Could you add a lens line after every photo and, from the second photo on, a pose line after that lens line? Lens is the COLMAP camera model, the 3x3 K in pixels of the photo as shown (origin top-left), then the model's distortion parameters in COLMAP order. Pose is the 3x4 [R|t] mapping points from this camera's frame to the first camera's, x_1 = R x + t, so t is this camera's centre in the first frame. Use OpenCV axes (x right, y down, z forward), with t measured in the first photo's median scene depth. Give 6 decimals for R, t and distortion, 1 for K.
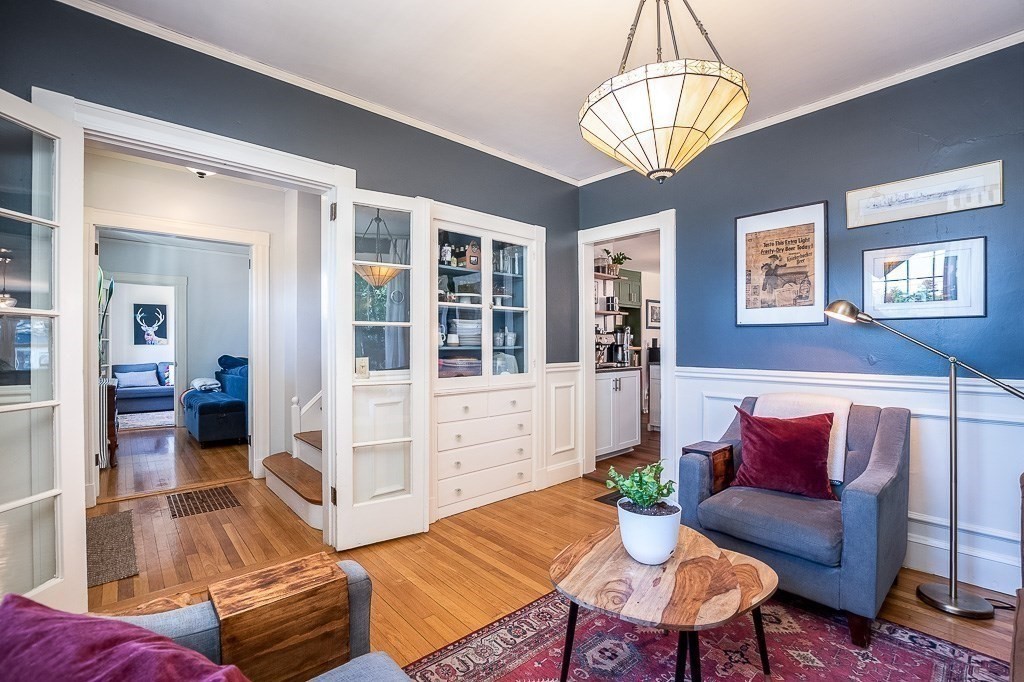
lens RADIAL K [[452.2, 0, 512.0], [0, 452.2, 342.3], [0, 0, 1]] dist [-0.035627, 0.003620]
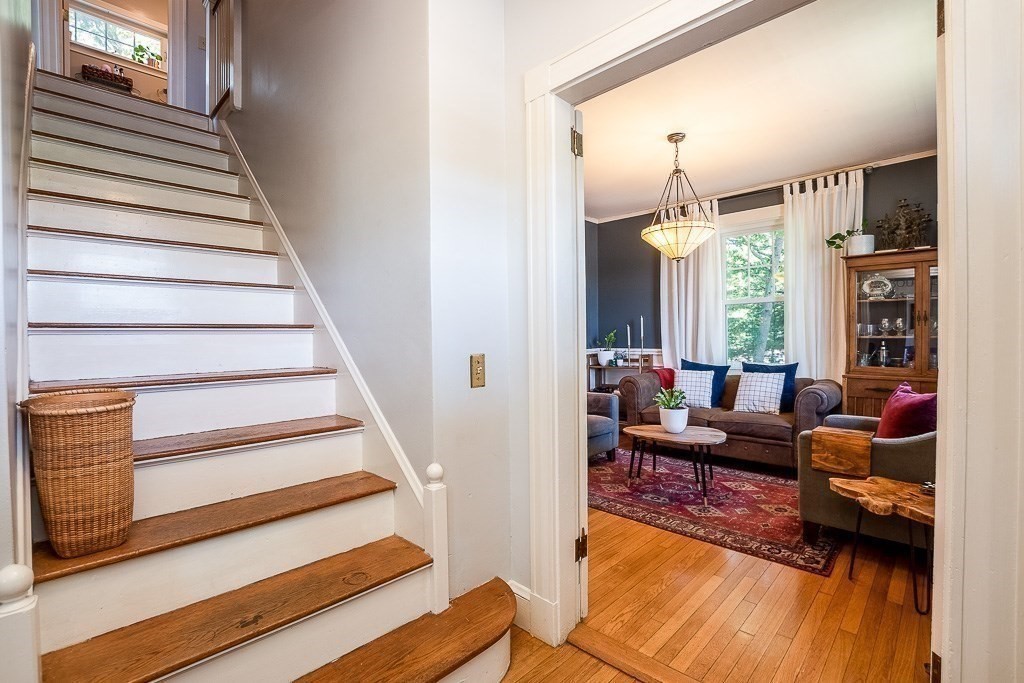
lens RADIAL K [[452.2, 0, 505.0], [0, 452.2, 340.9], [0, 0, 1]] dist [-0.035627, 0.003620]
pose [[-0.054009, -0.008913, 0.998501, -1.588995], [0.009367, 0.999912, 0.009432, 0.005971], [-0.998496, 0.009862, -0.053921, 1.668845]]
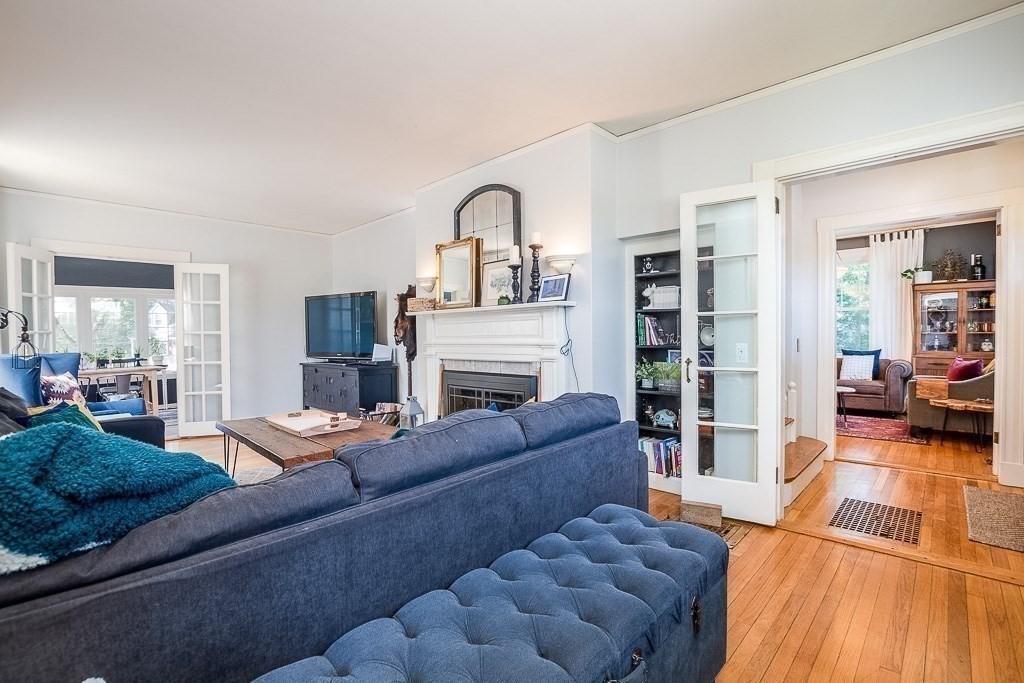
lens RADIAL K [[452.2, 0, 512.5], [0, 452.2, 342.1], [0, 0, 1]] dist [-0.035627, 0.003620]
pose [[-0.068294, -0.013037, 0.997580, -2.808687], [0.008038, 0.999875, 0.013617, 0.022411], [-0.997633, 0.008949, -0.068181, 3.331392]]
